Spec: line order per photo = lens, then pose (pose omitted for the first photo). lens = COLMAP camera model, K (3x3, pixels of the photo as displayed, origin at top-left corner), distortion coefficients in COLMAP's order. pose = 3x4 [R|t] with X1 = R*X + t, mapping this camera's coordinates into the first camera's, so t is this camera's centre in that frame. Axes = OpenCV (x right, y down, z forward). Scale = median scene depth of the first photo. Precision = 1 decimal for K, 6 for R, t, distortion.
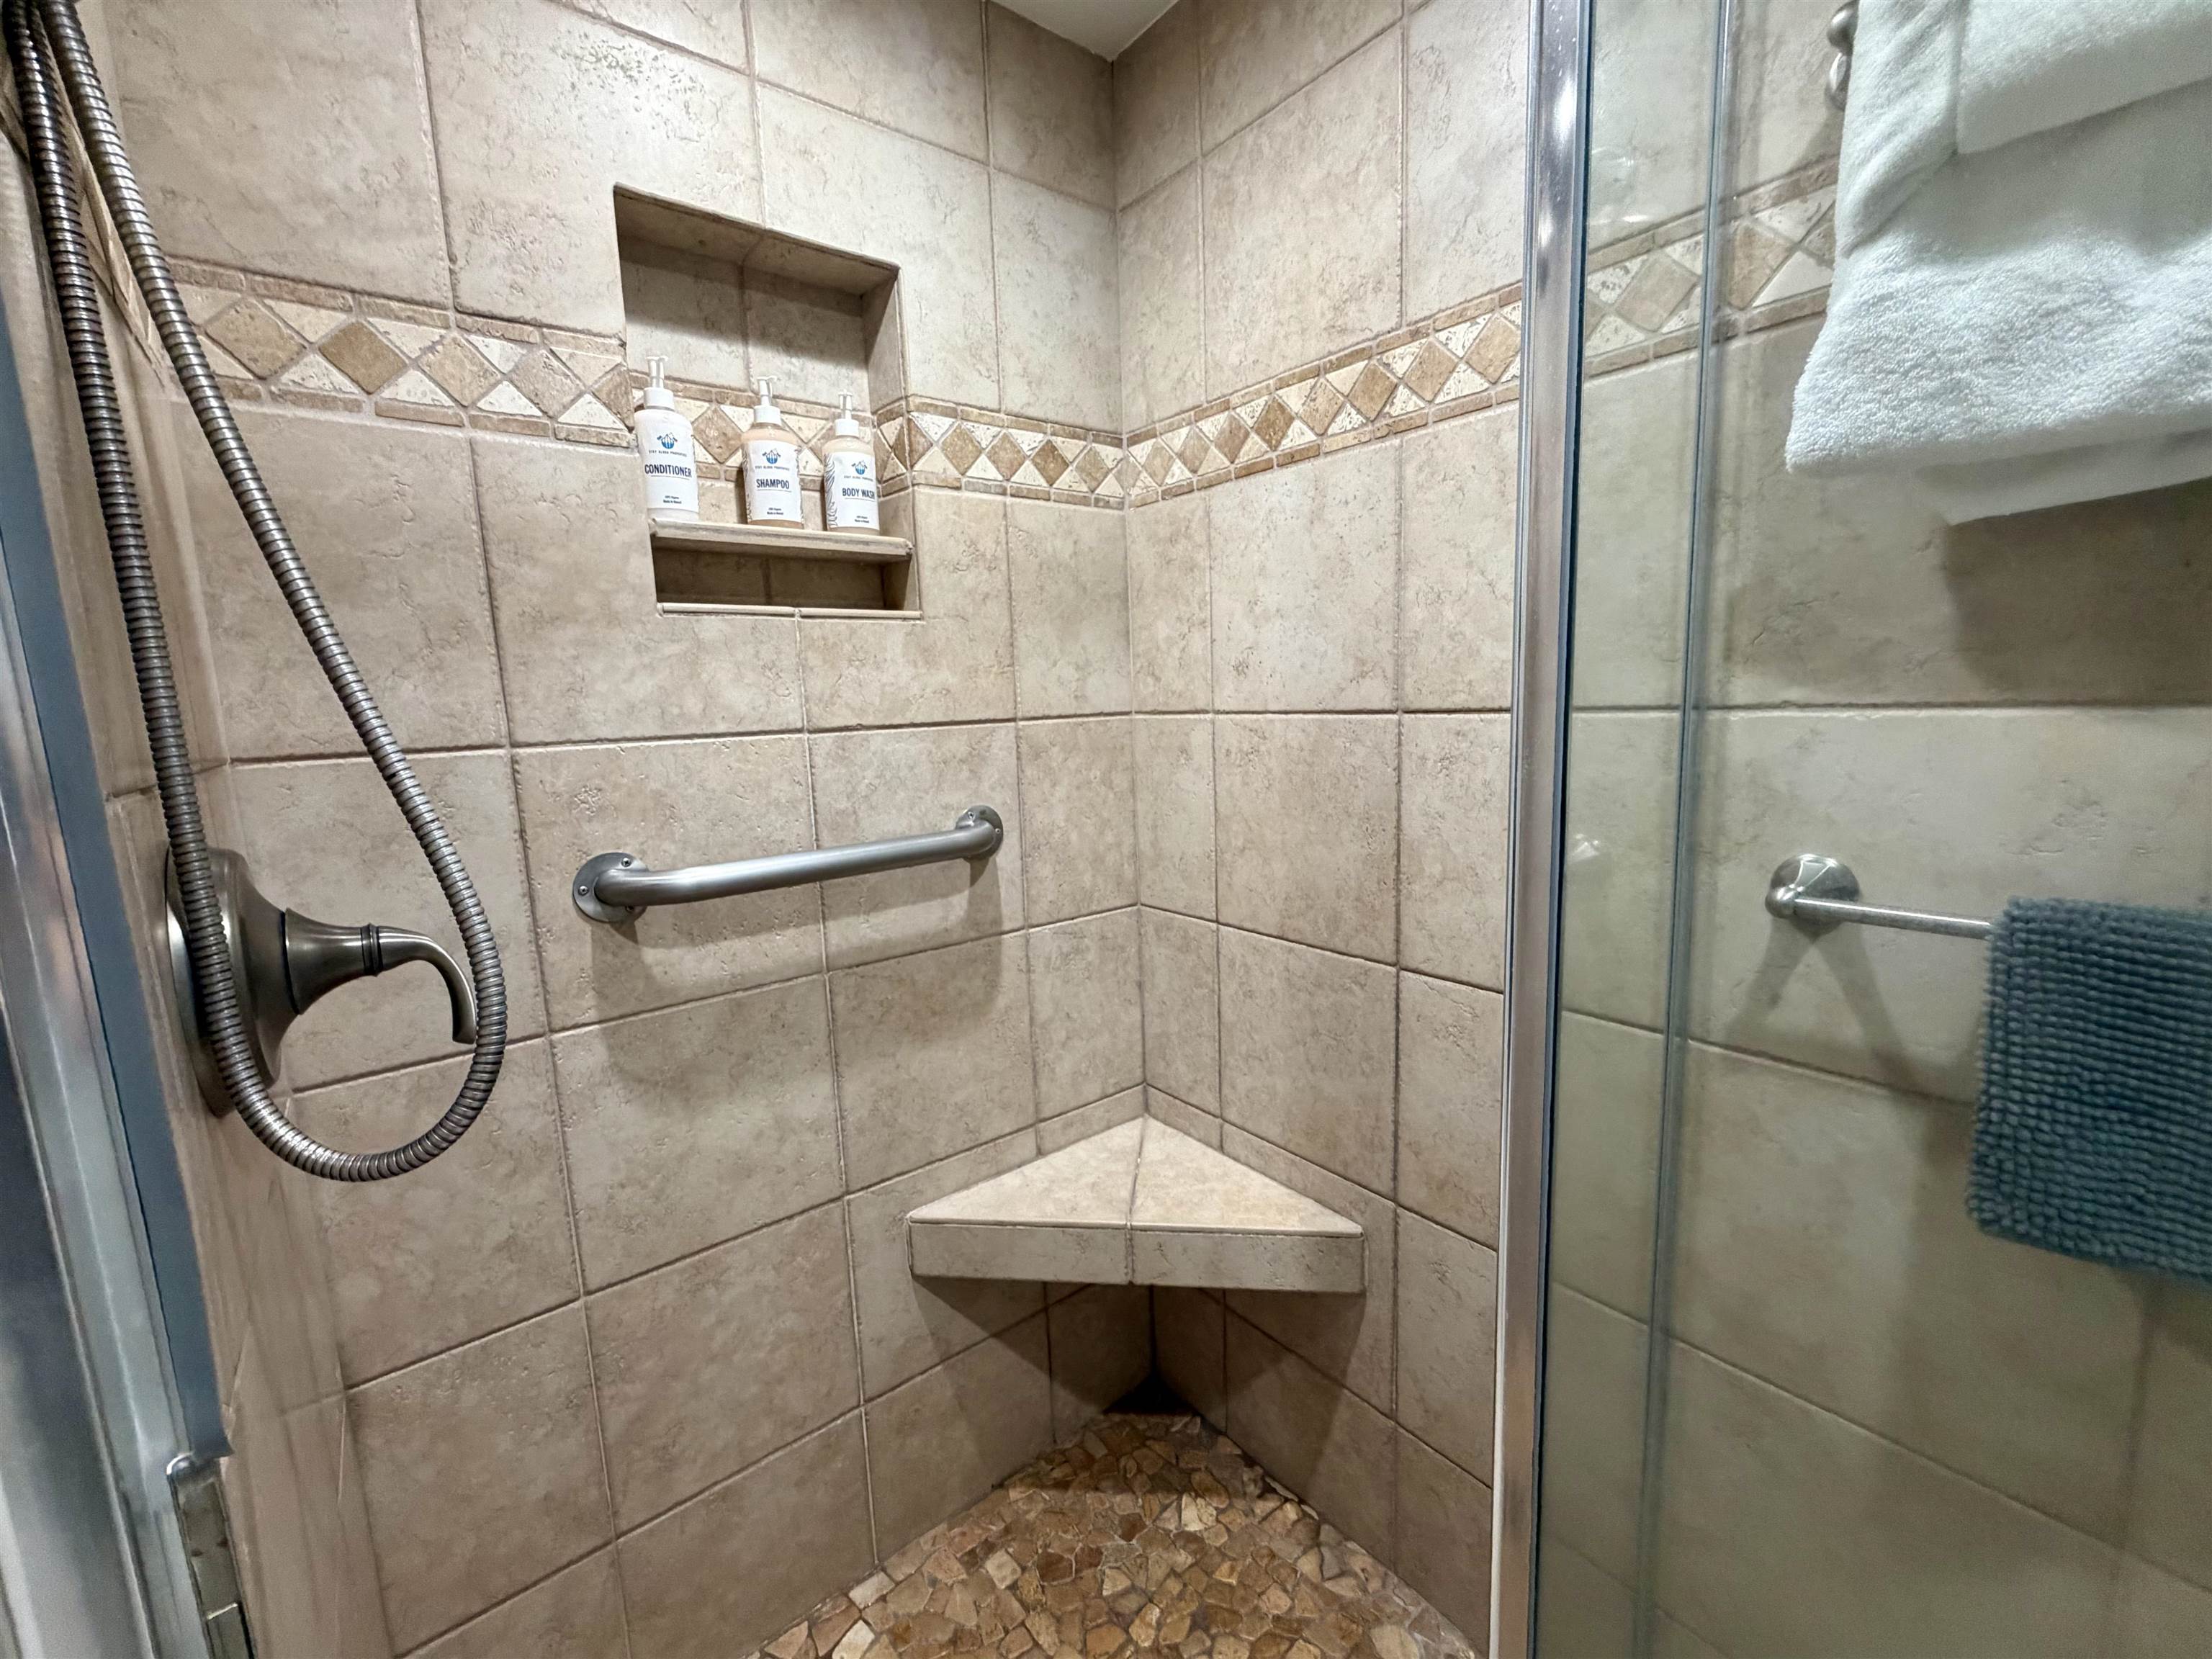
lens RADIAL K [[906.4, 0, 1106.0], [0, 906.4, 829.5], [0, 0, 1]] dist [-0.000104, -0.000149]
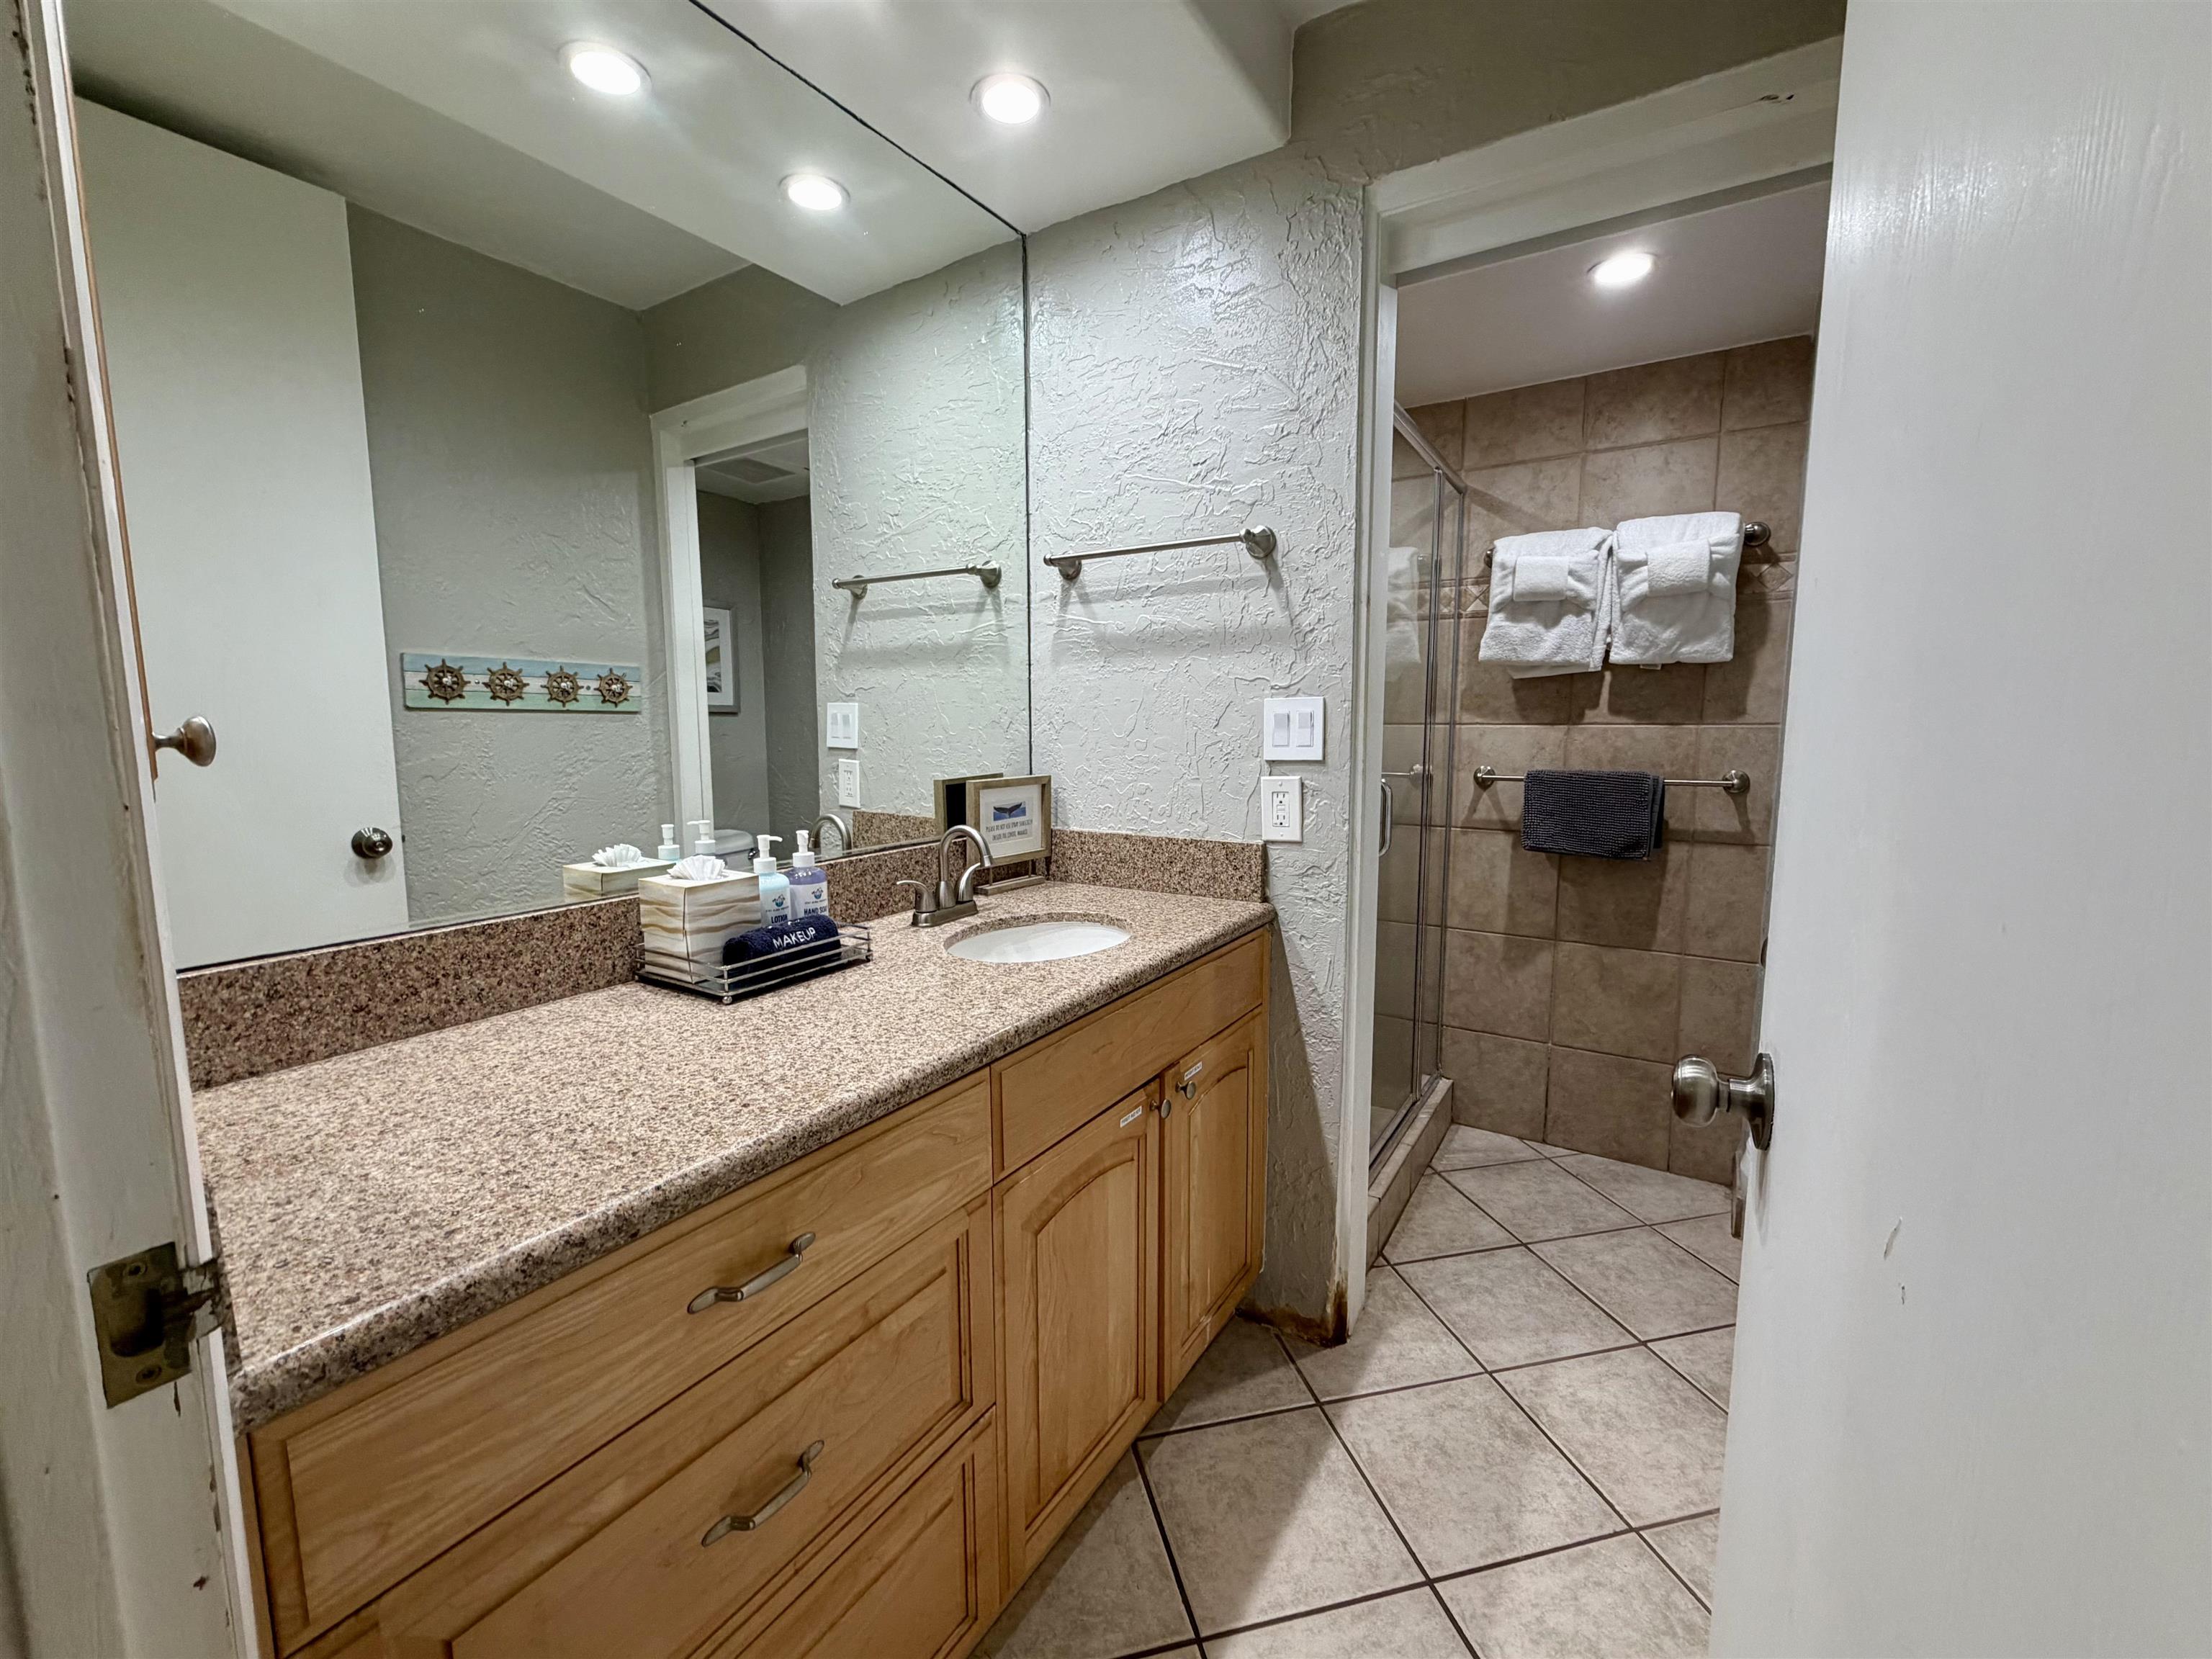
lens RADIAL K [[906.4, 0, 1106.0], [0, 906.4, 829.5], [0, 0, 1]] dist [-0.000104, -0.000149]
pose [[0.944269, -0.003057, 0.329161, -1.806344], [0.014023, 0.999423, -0.030945, 0.371380], [-0.328876, 0.033837, 0.943767, -1.870274]]
